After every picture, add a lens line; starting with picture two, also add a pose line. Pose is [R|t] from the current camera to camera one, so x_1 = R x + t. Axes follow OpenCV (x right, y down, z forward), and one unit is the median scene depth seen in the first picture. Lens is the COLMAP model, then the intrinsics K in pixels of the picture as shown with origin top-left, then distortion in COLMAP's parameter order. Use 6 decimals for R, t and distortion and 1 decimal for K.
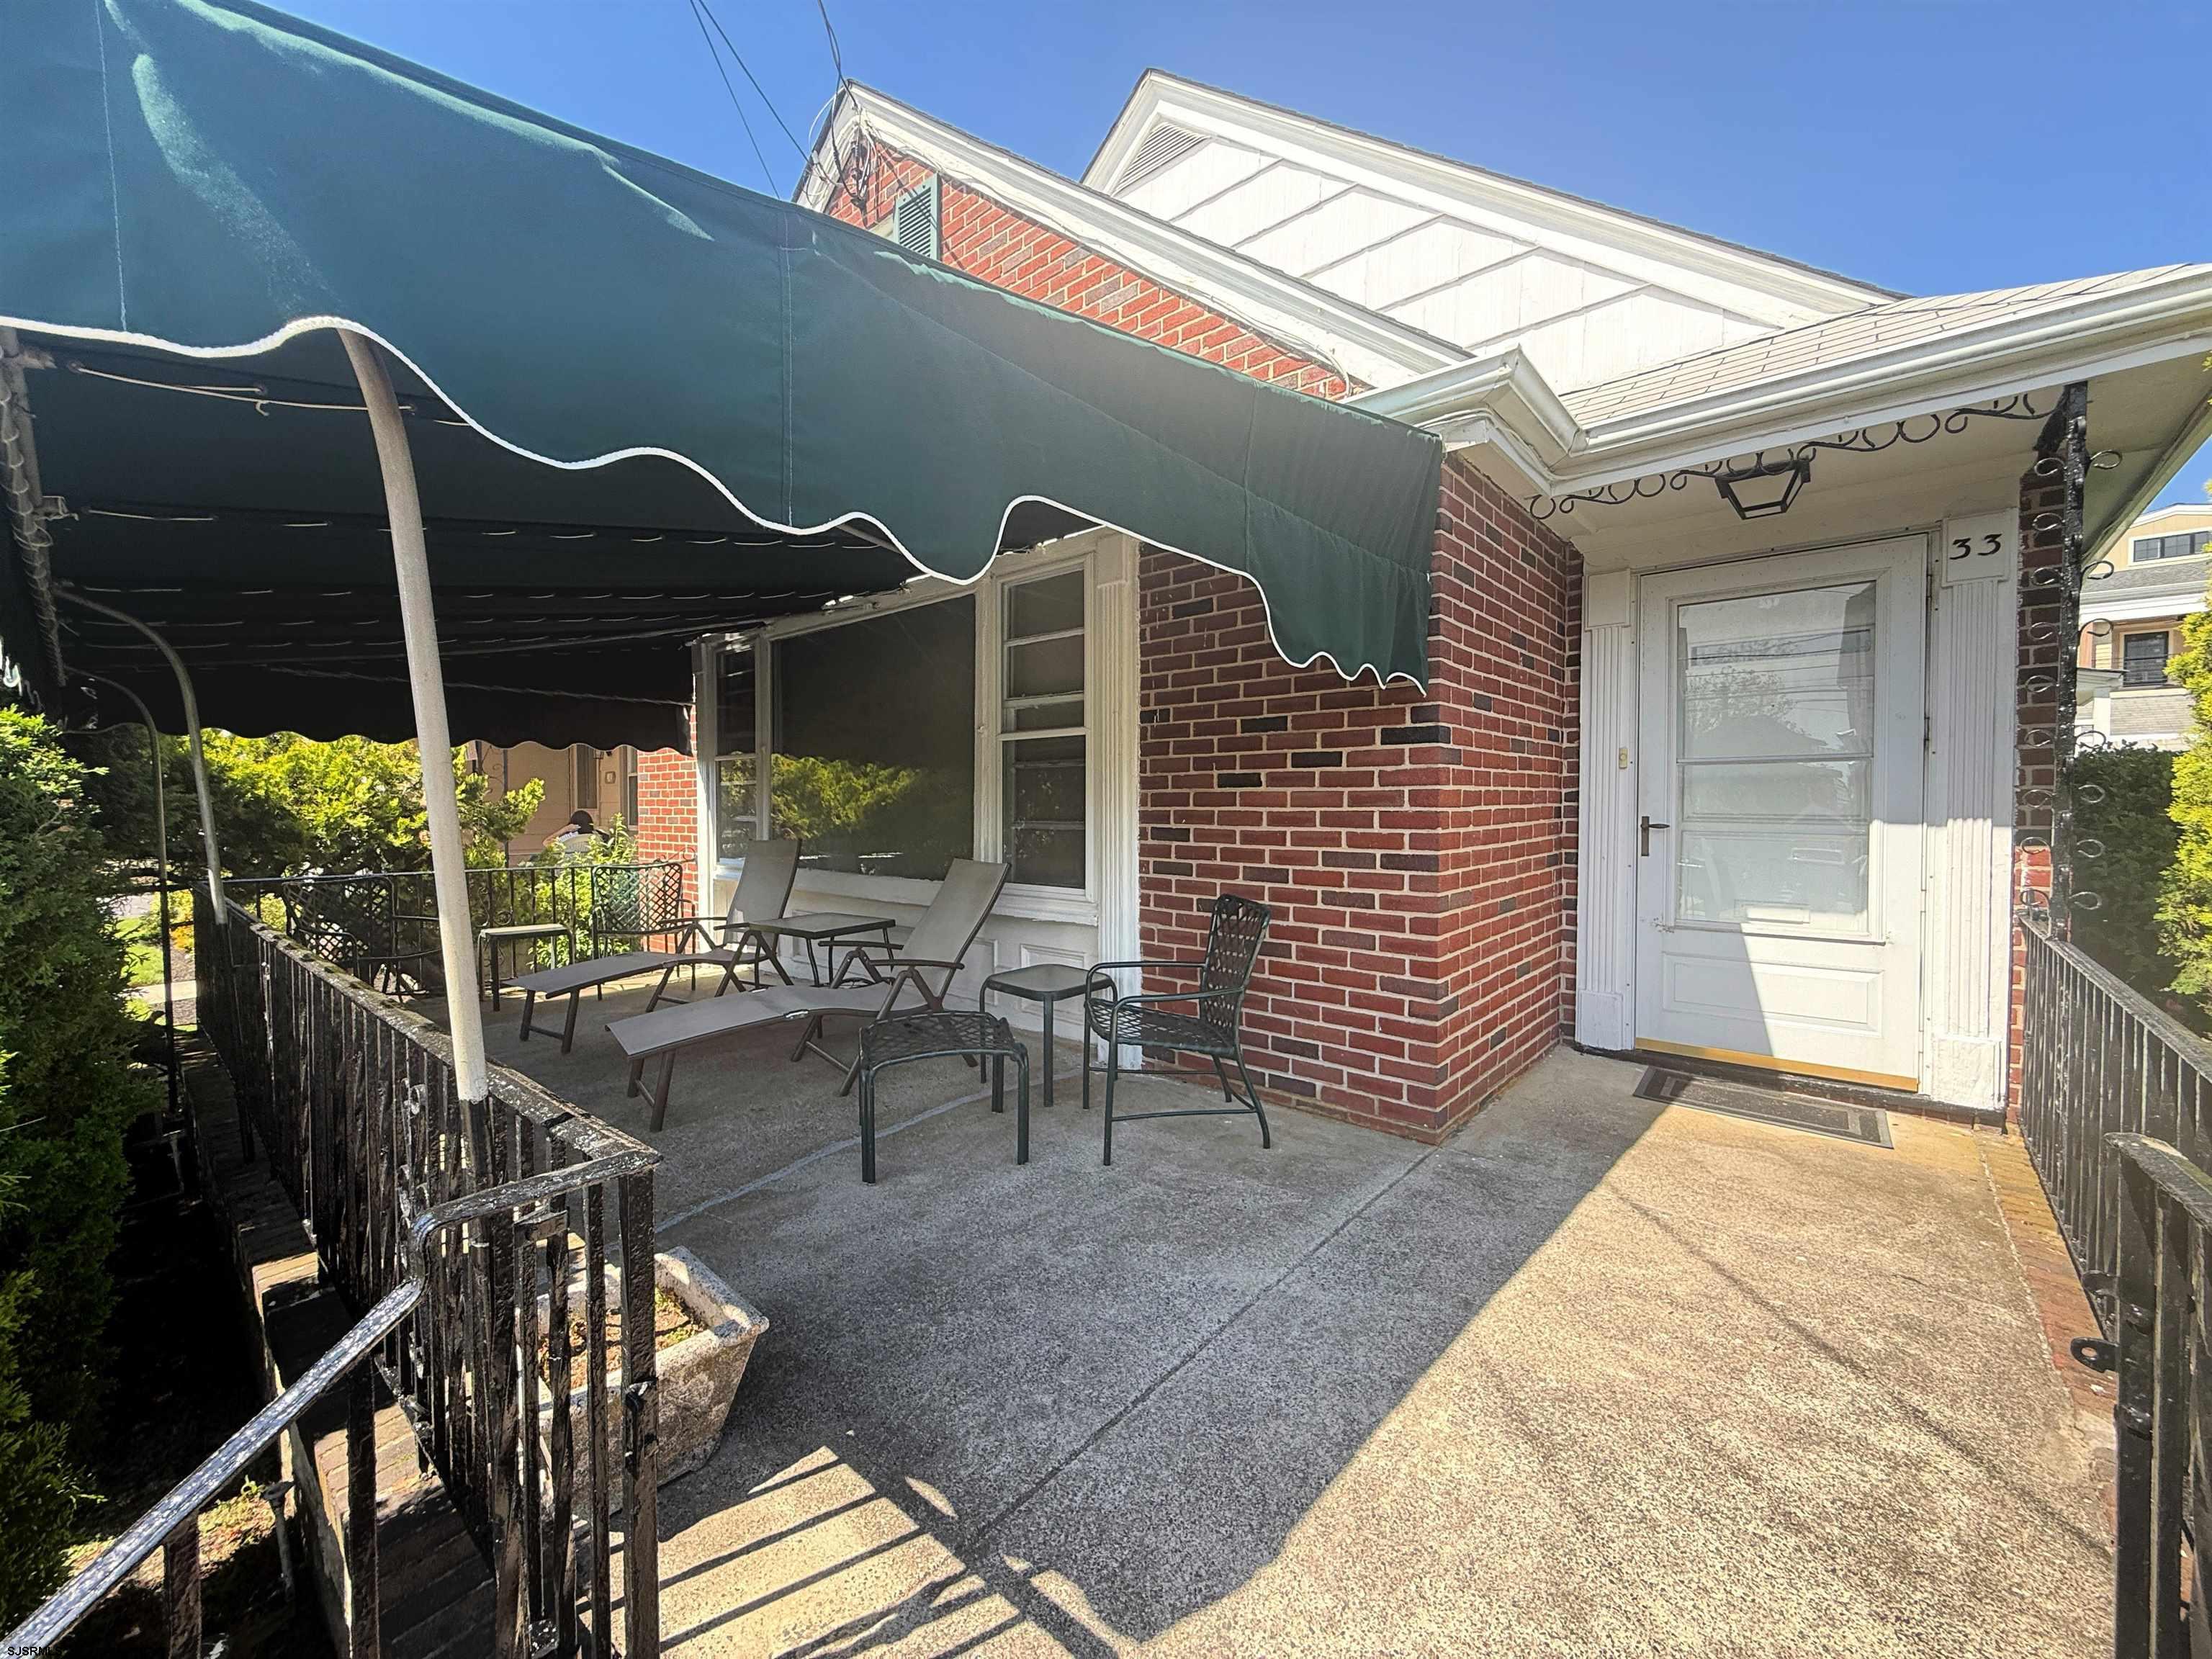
lens RADIAL K [[878.6, 0, 1107.7], [0, 878.6, 821.3], [0, 0, 1]] dist [0.000363, 0.000250]
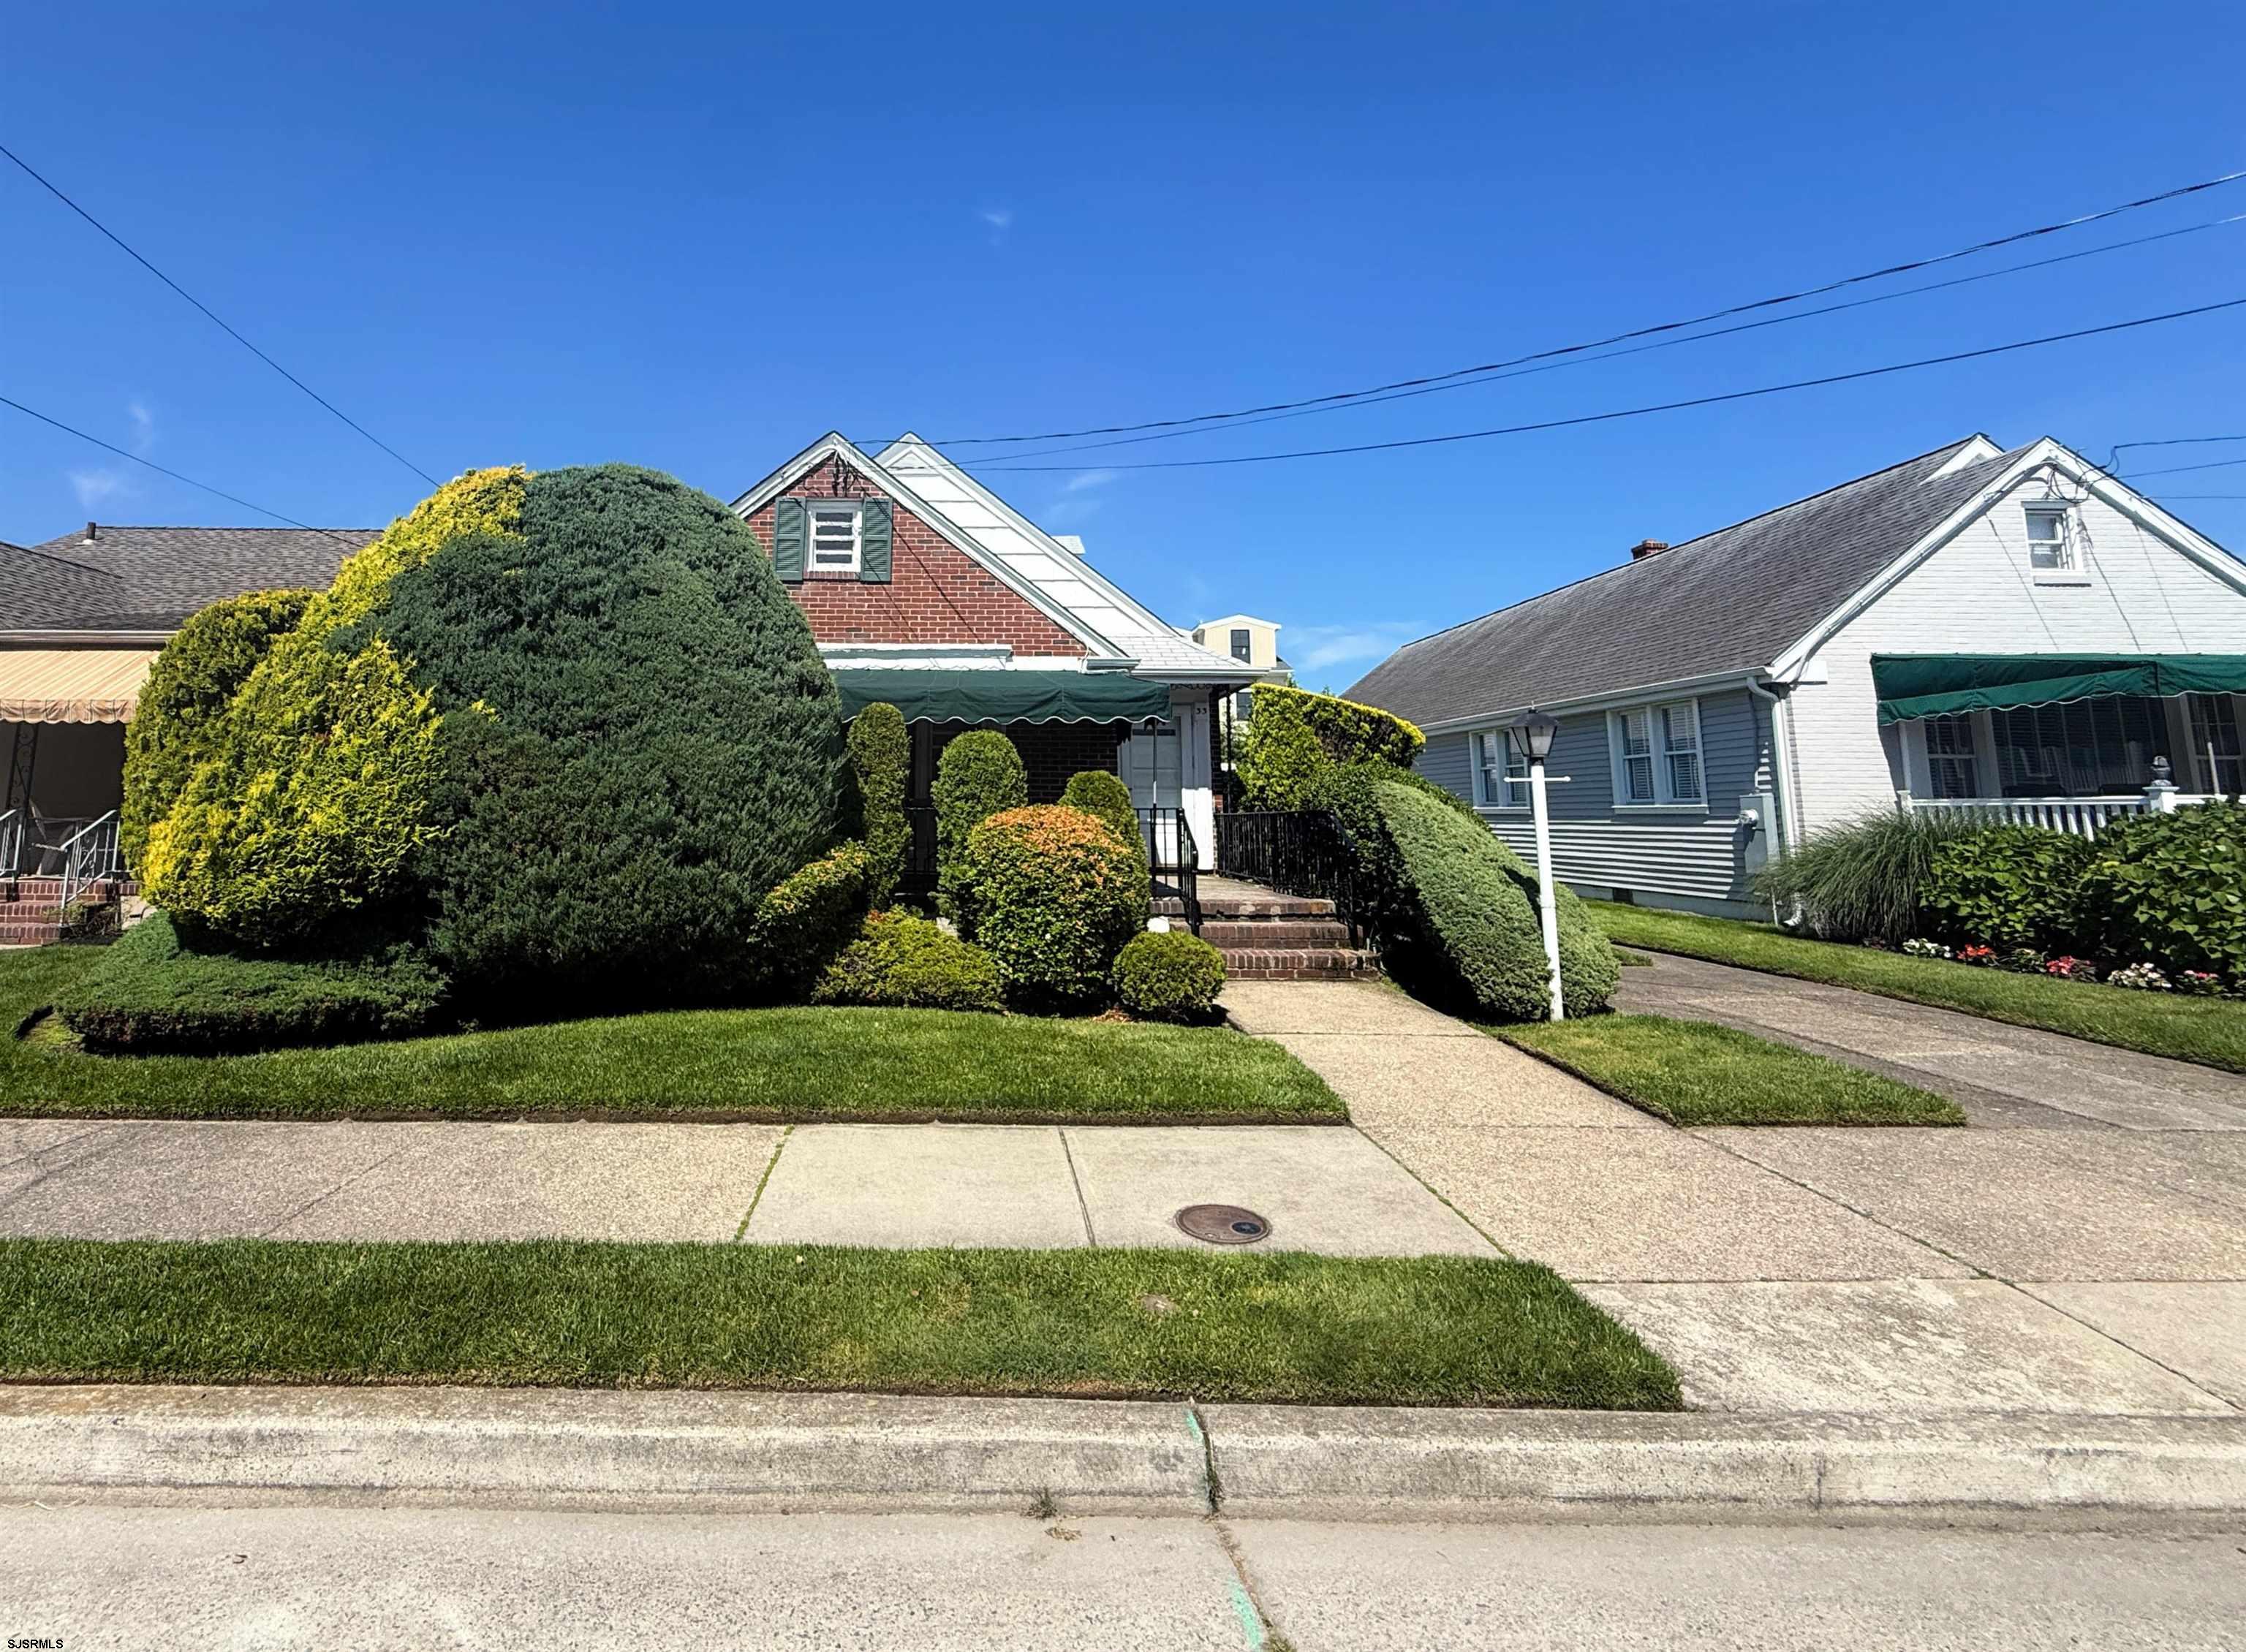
lens RADIAL K [[1041.7, 0, 943.6], [0, 1041.7, 663.2], [0, 0, 1]] dist [-0.000996, 0.000489]
pose [[0.758935, 0.103001, 0.642969, -2.502012], [0.003656, 0.986721, -0.162384, 0.178456], [-0.651156, 0.125589, 0.748480, -1.487459]]
